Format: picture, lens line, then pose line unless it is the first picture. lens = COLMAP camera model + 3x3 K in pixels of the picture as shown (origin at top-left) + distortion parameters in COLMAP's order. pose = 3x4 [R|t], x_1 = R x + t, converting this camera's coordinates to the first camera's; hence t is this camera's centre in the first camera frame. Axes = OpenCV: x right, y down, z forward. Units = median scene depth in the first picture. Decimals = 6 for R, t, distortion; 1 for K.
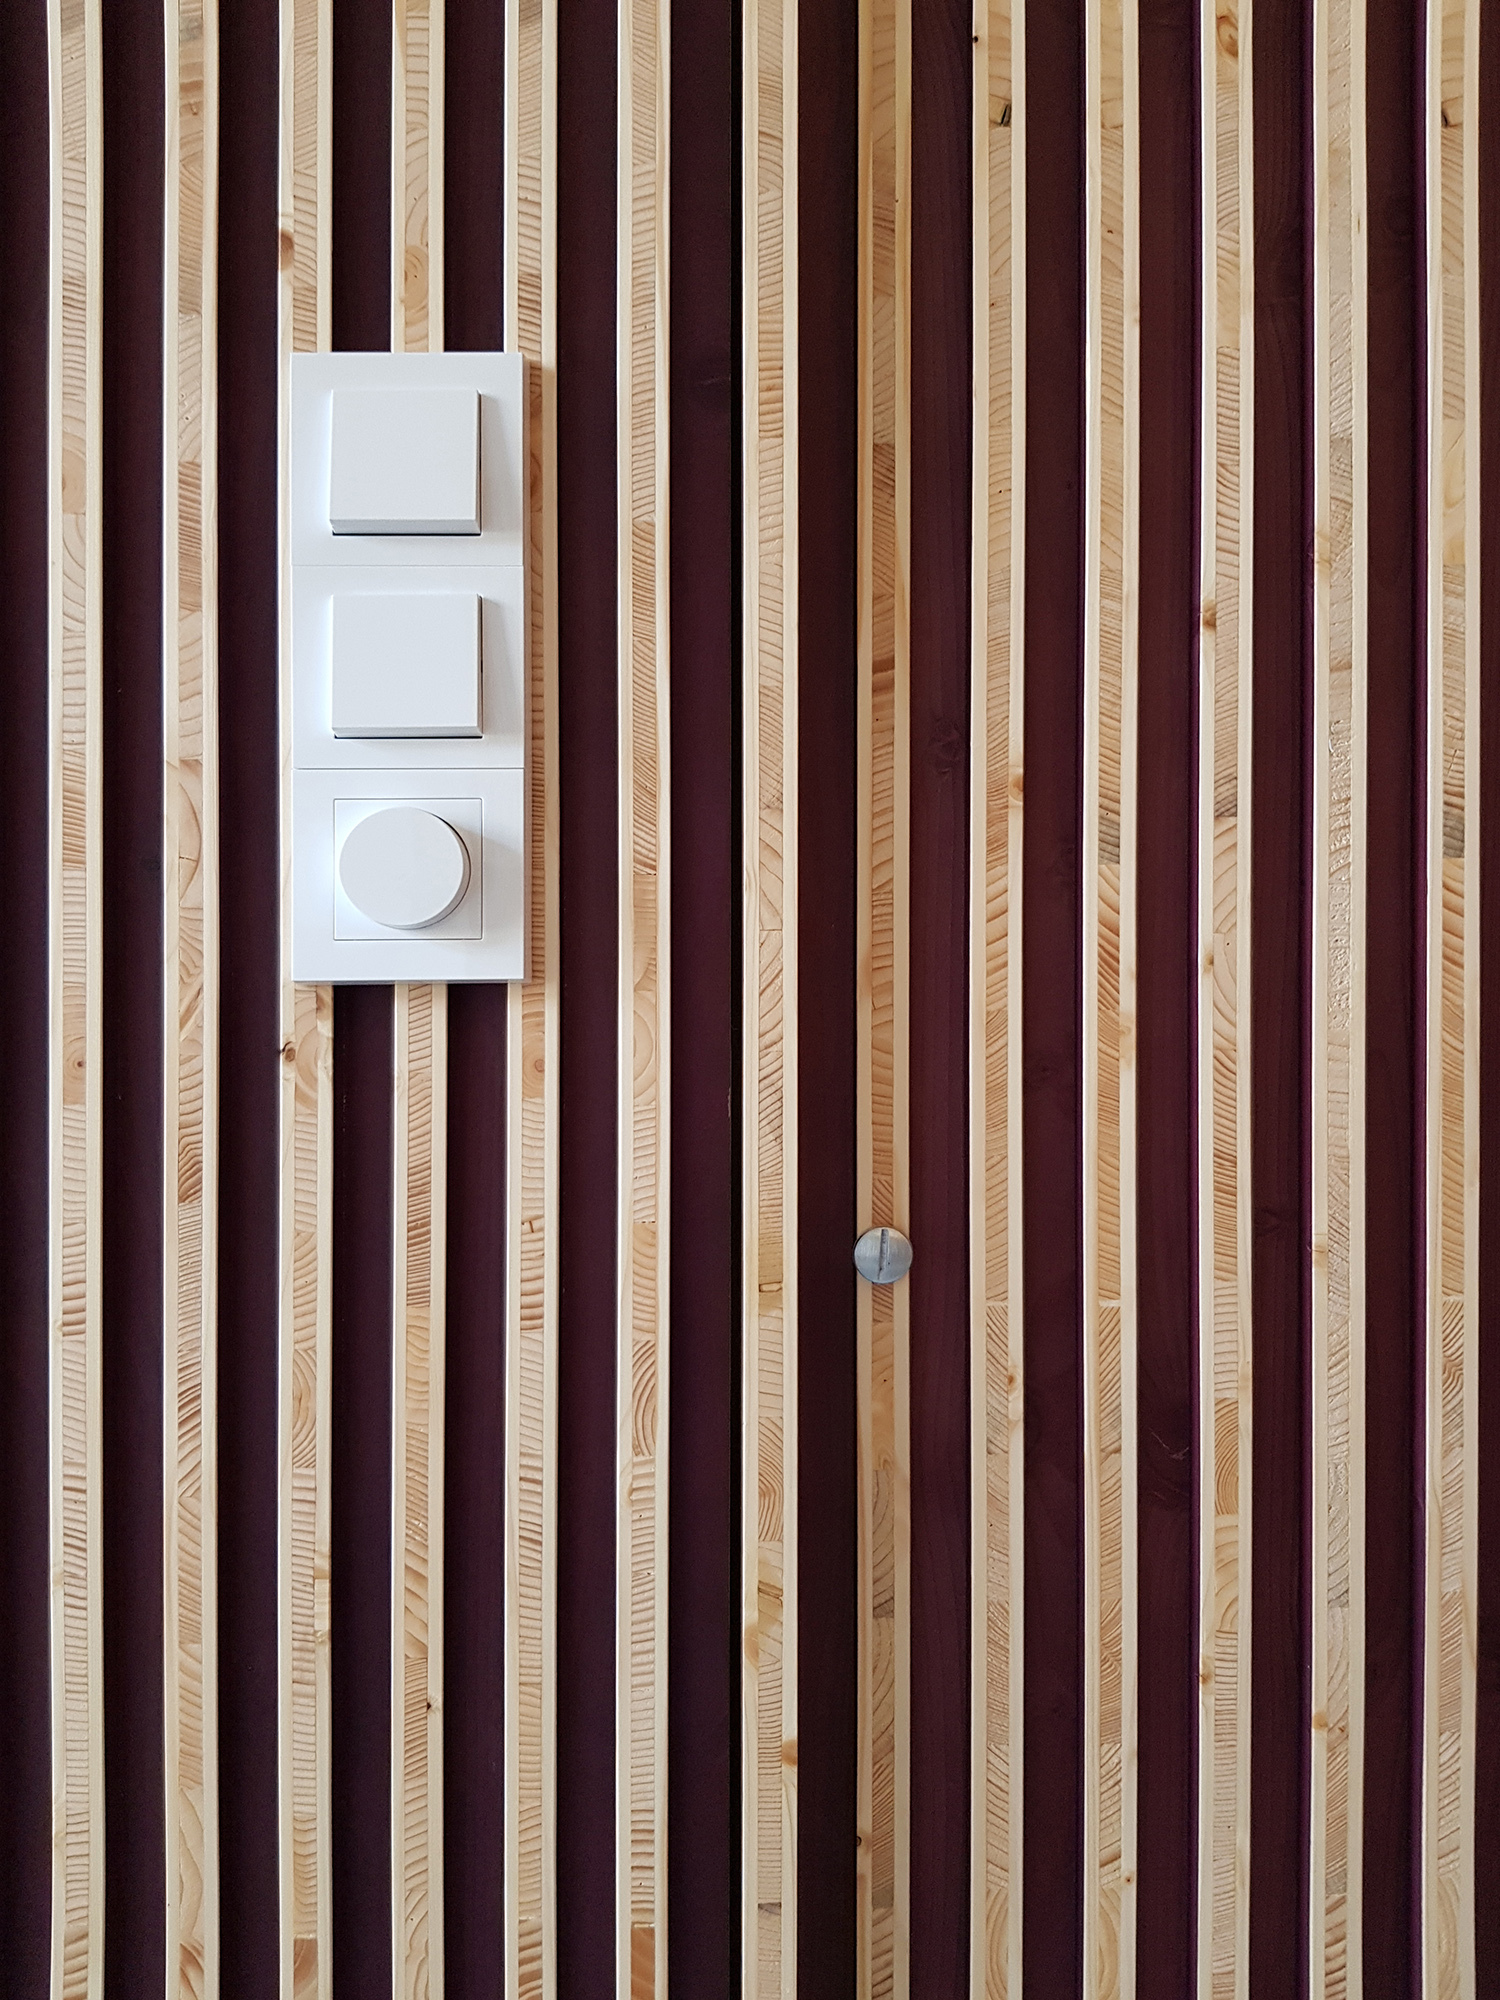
lens RADIAL K [[1616.7, 0, 749.7], [0, 1616.7, 999.6], [0, 0, 1]] dist [0.035939, -0.061821]
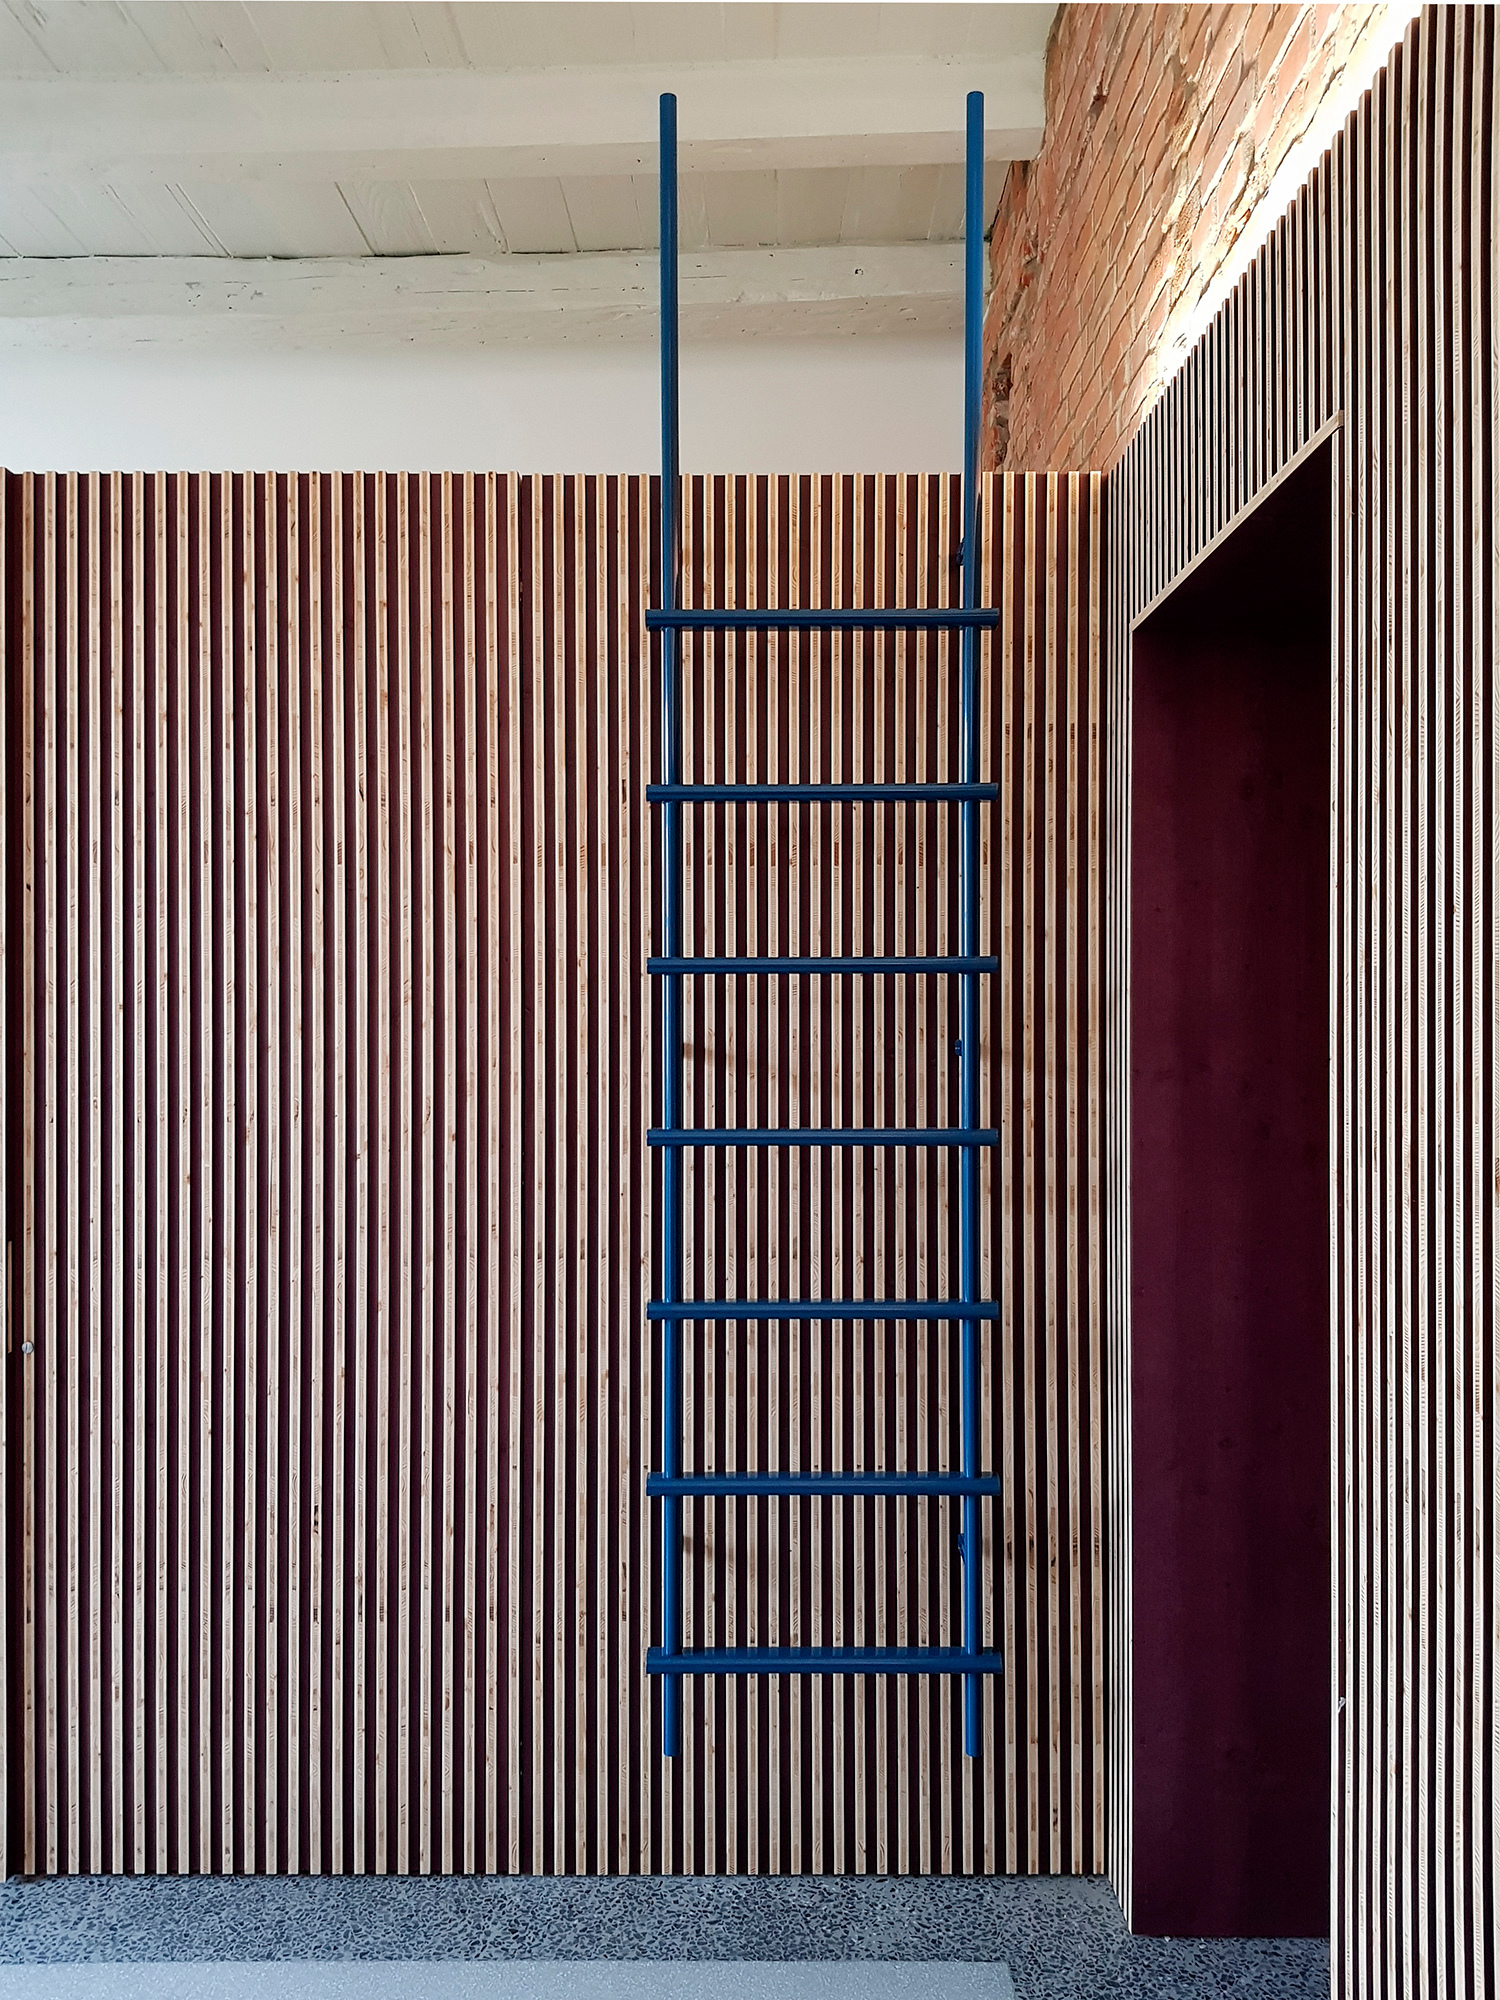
lens RADIAL K [[1616.7, 0, 751.2], [0, 1616.7, 984.3], [0, 0, 1]] dist [0.035939, -0.061821]
pose [[0.998436, 0.000677, -0.055905, 2.621432], [-0.001071, 0.999975, -0.007011, -0.940717], [0.055899, 0.007060, 0.998411, -3.934440]]
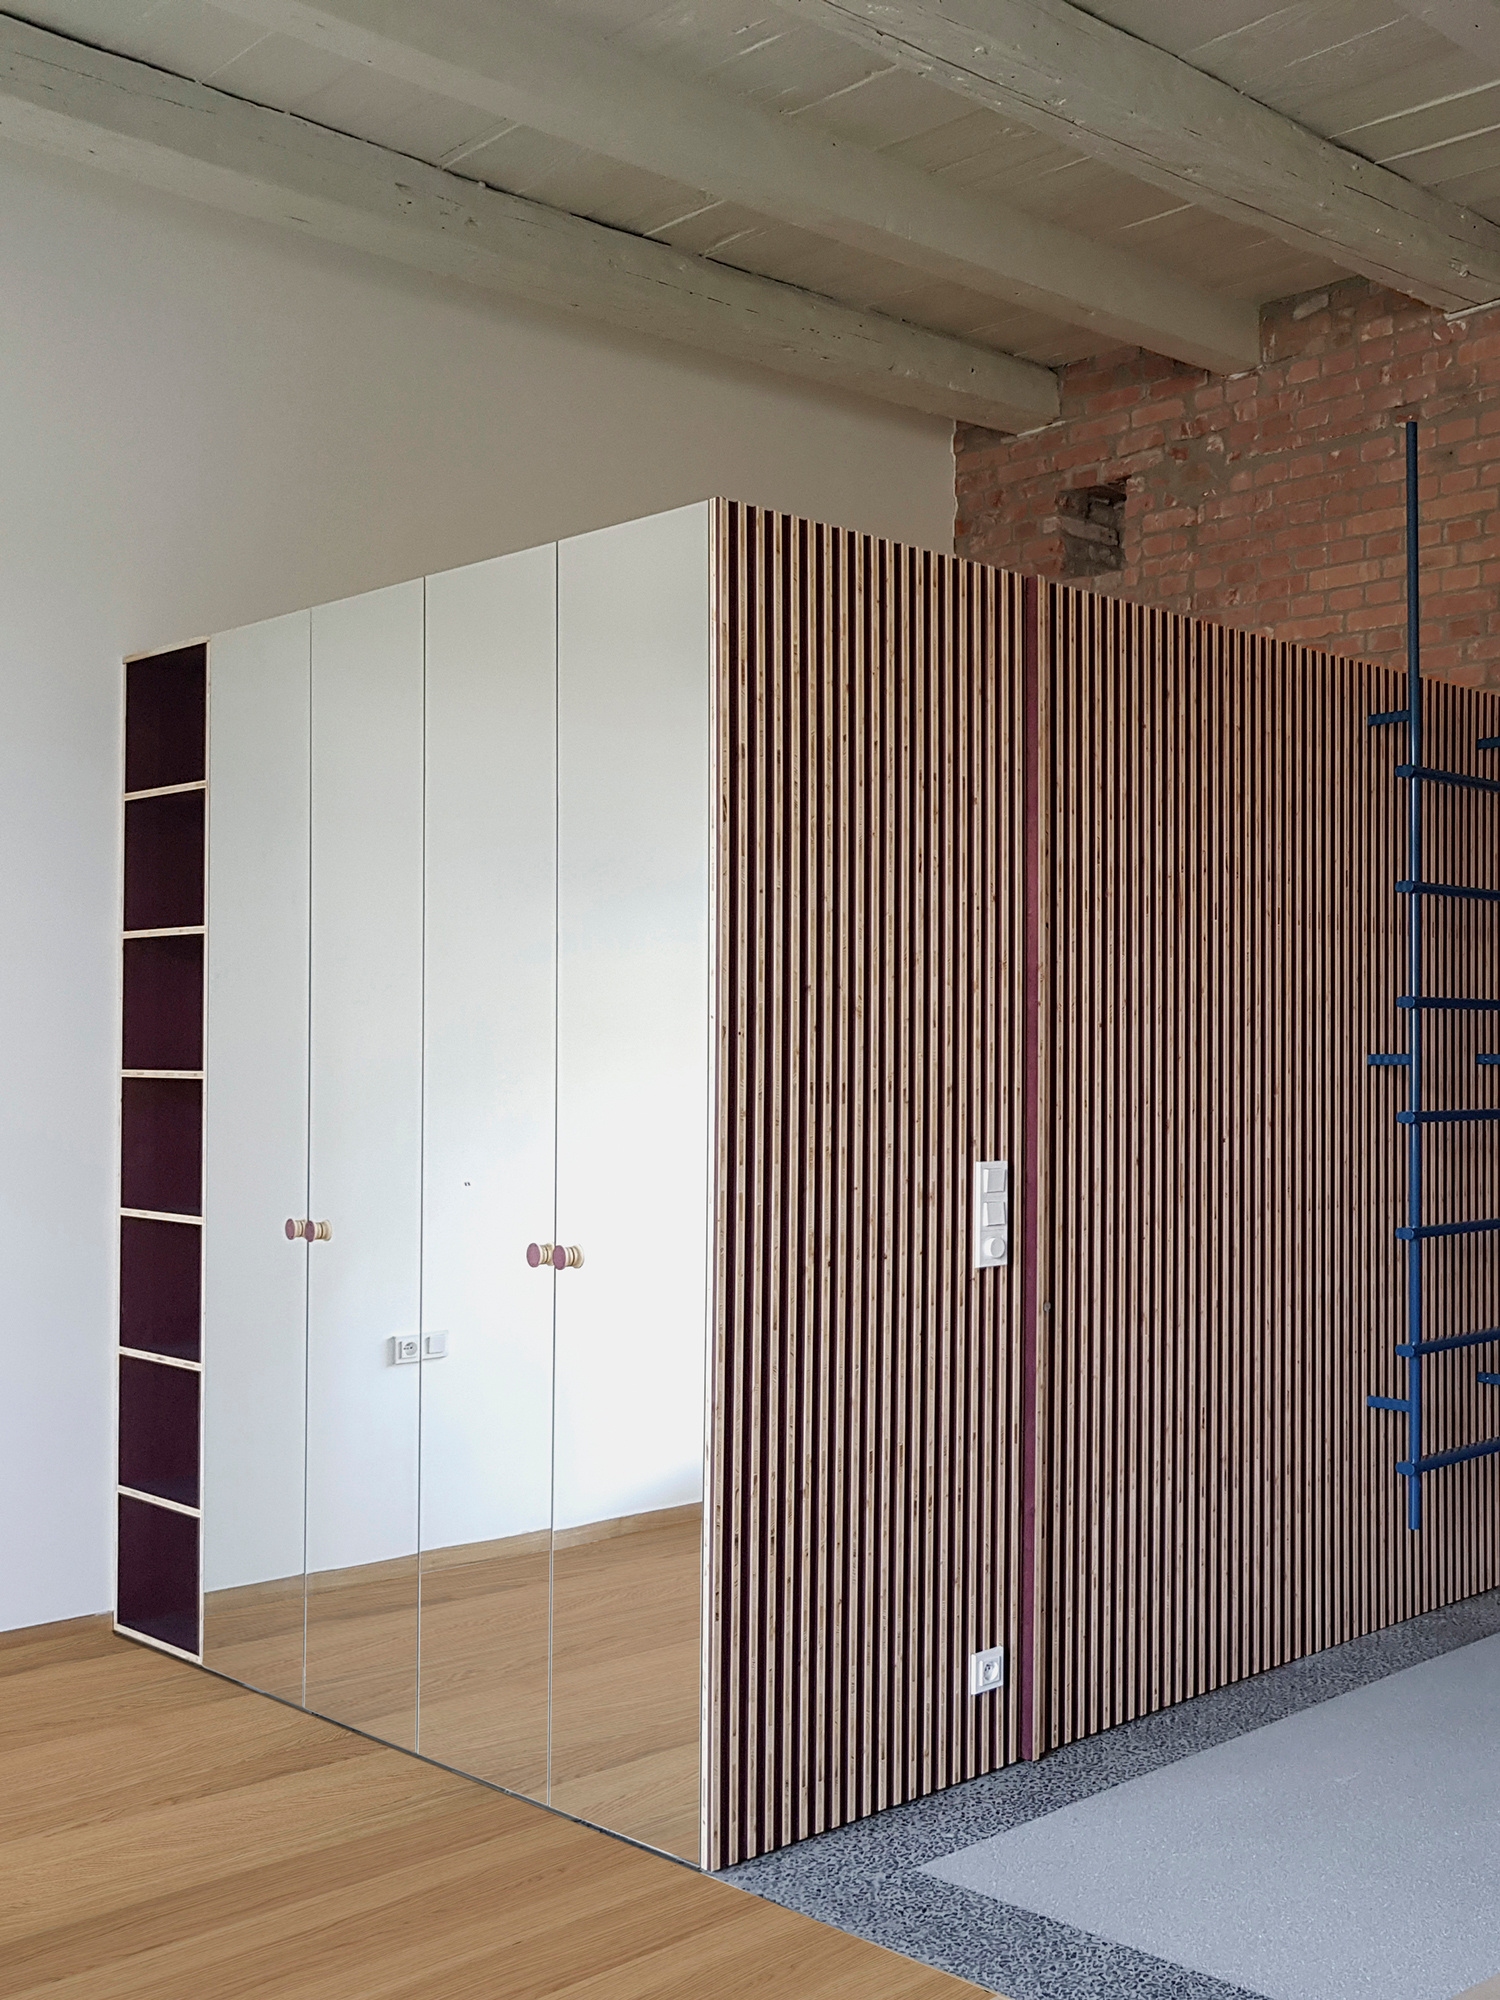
lens RADIAL K [[1616.7, 0, 751.5], [0, 1616.7, 1018.8], [0, 0, 1]] dist [0.035939, -0.061821]
pose [[0.832922, 0.015933, 0.553161, -4.218209], [-0.002462, 0.999682, -0.025087, -0.766456], [-0.553384, 0.019534, 0.832697, -3.470131]]
